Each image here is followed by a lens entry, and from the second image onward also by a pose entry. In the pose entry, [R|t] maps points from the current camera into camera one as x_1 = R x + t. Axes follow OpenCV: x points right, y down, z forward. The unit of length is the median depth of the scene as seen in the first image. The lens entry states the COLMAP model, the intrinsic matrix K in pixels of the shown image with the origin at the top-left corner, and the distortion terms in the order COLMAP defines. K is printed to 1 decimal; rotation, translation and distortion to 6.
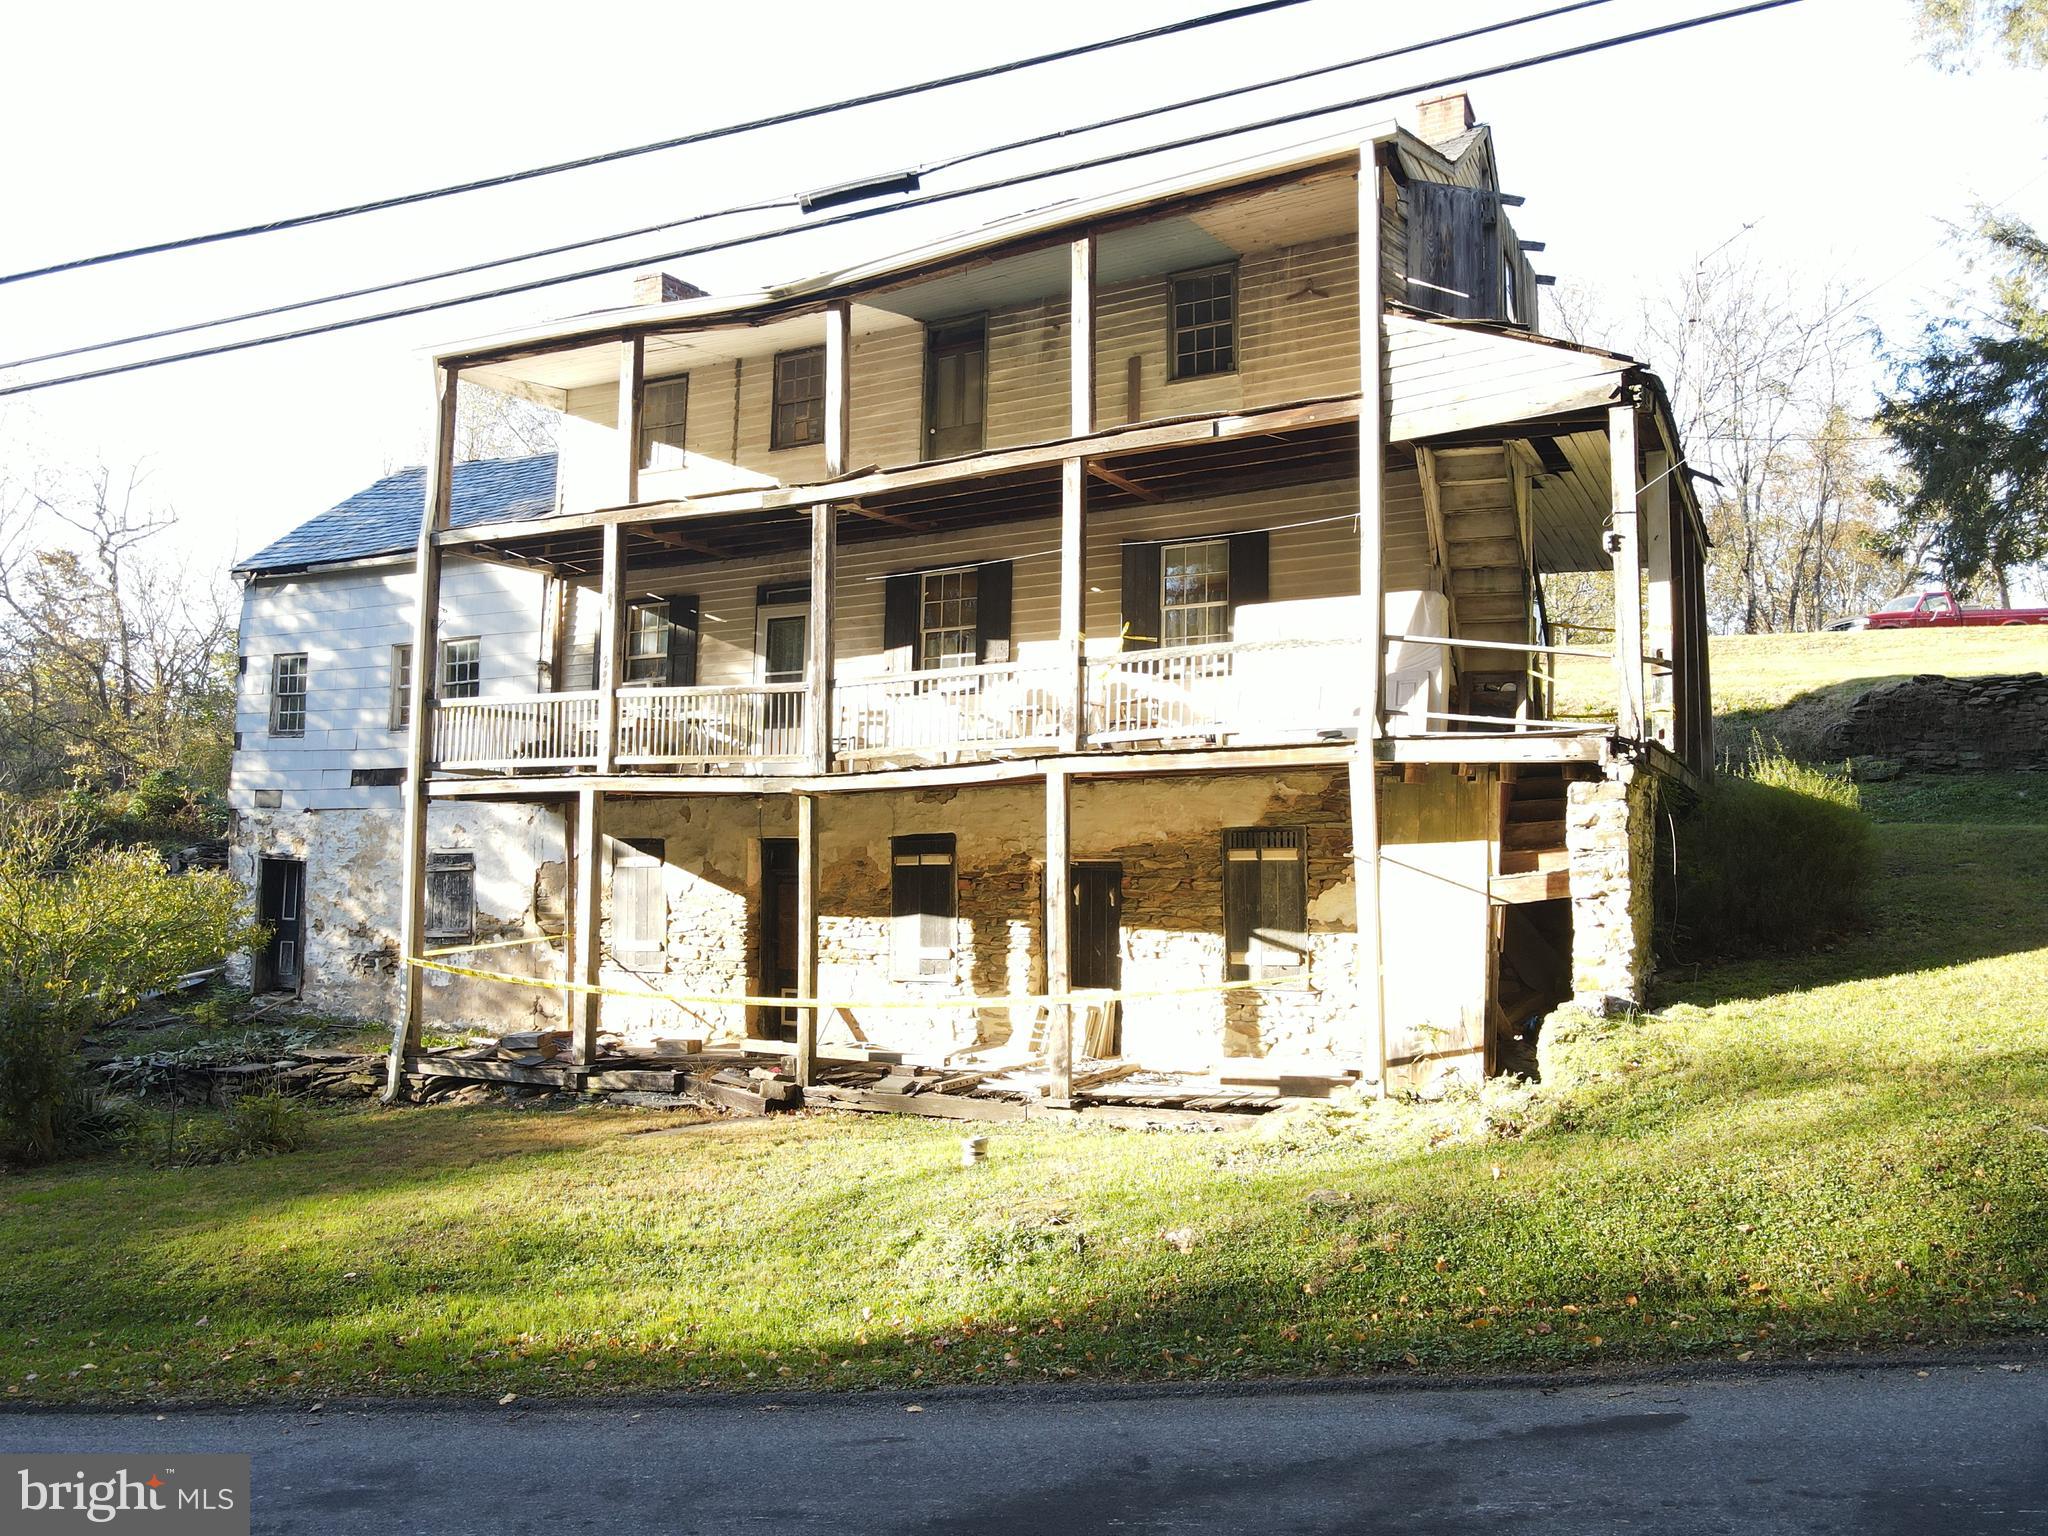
lens RADIAL K [[1505.8, 0, 1018.5], [0, 1505.8, 763.1], [0, 0, 1]] dist [-0.010826, 0.038092]
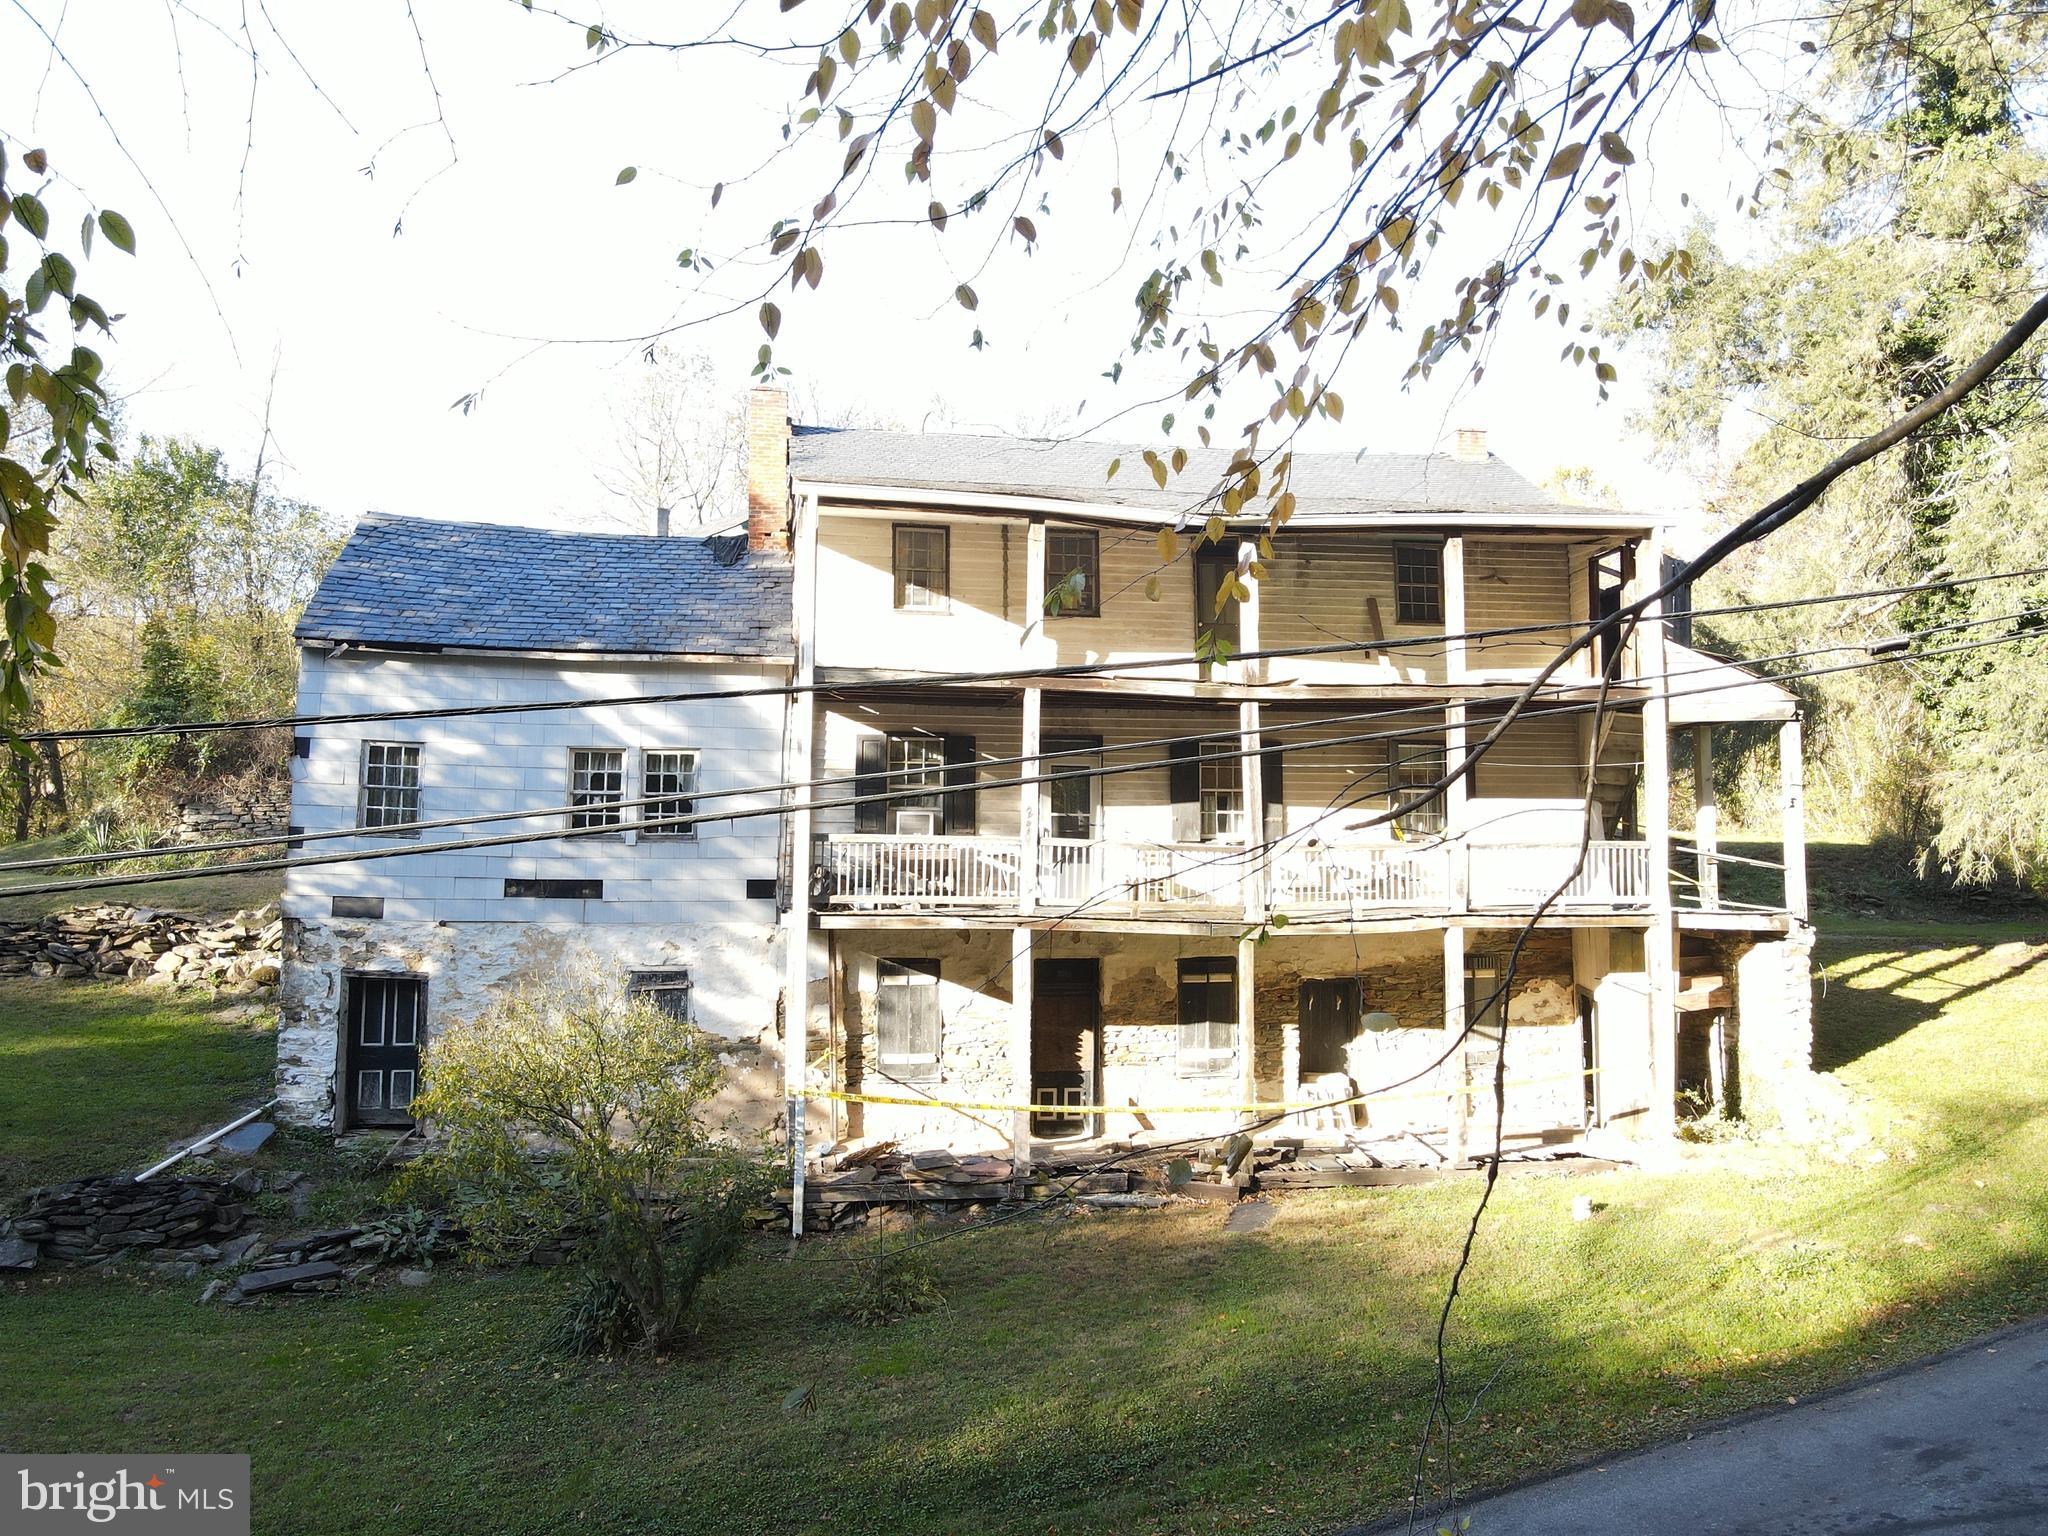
lens RADIAL K [[1505.8, 0, 1018.5], [0, 1505.8, 763.1], [0, 0, 1]] dist [-0.010826, 0.038092]
pose [[0.802658, 0.048857, 0.594435, -0.938411], [-0.050215, 0.998636, -0.014273, -0.086644], [-0.594322, -0.018393, 0.804017, 0.106063]]
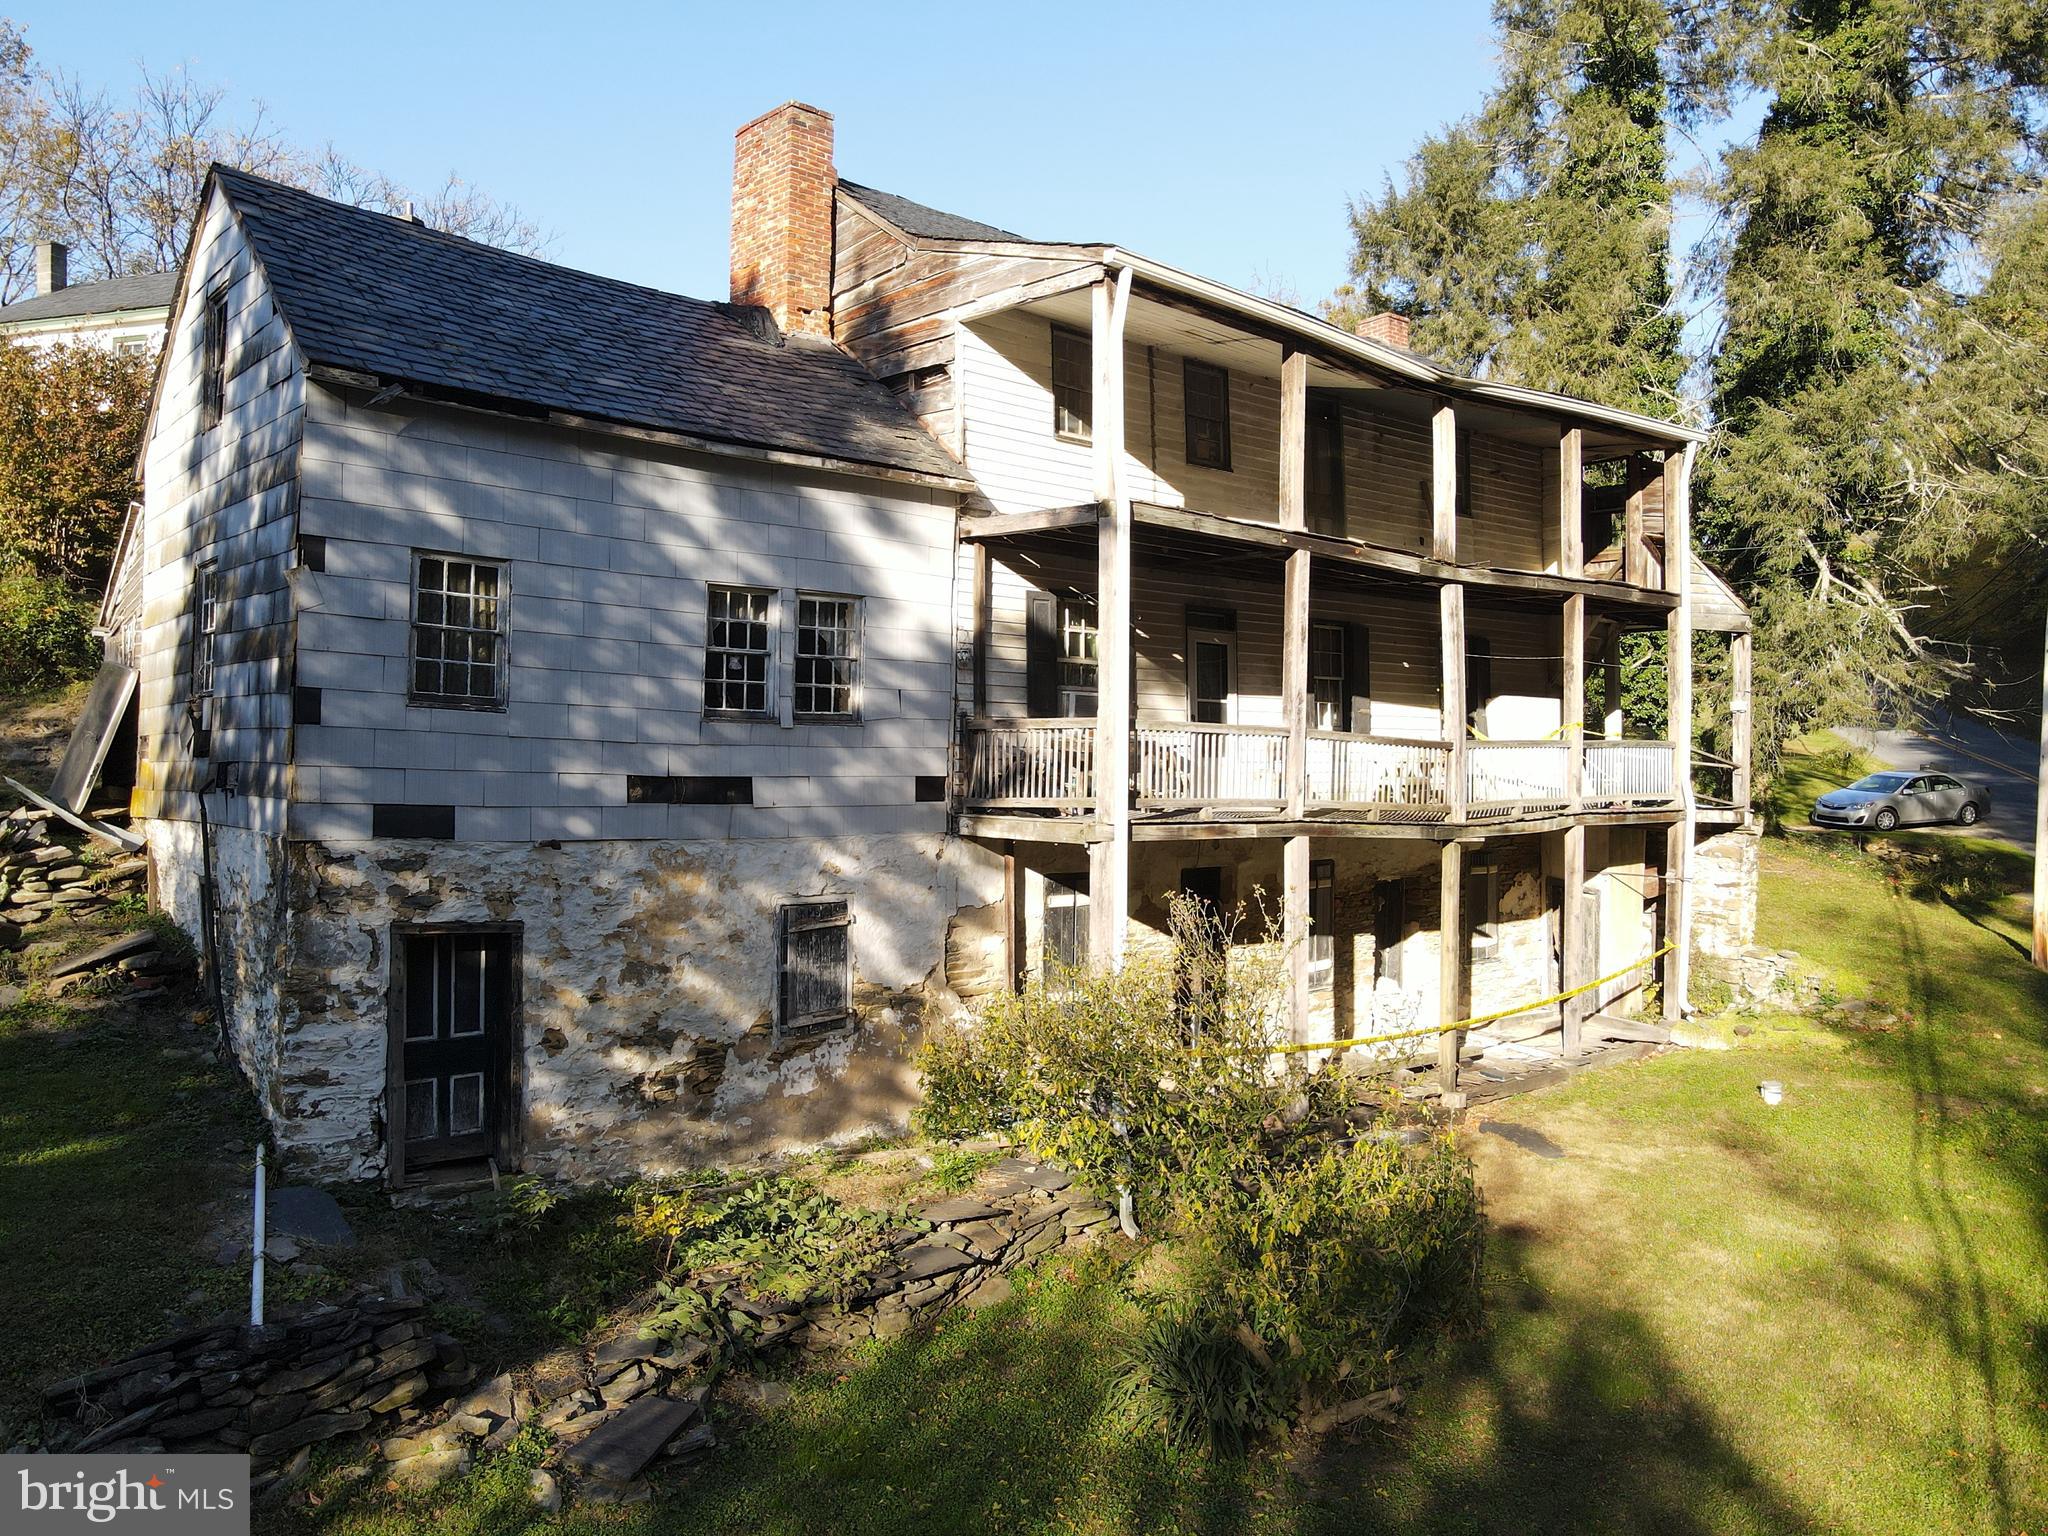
lens RADIAL K [[1508.3, 0, 1024.0], [0, 1508.3, 768.0], [0, 0, 1]] dist [-0.002114, 0.026357]
pose [[0.377482, 0.004730, 0.926005, -1.201327], [-0.079396, 0.996470, 0.027276, -0.035407], [-0.922607, -0.083817, 0.376525, 0.792720]]
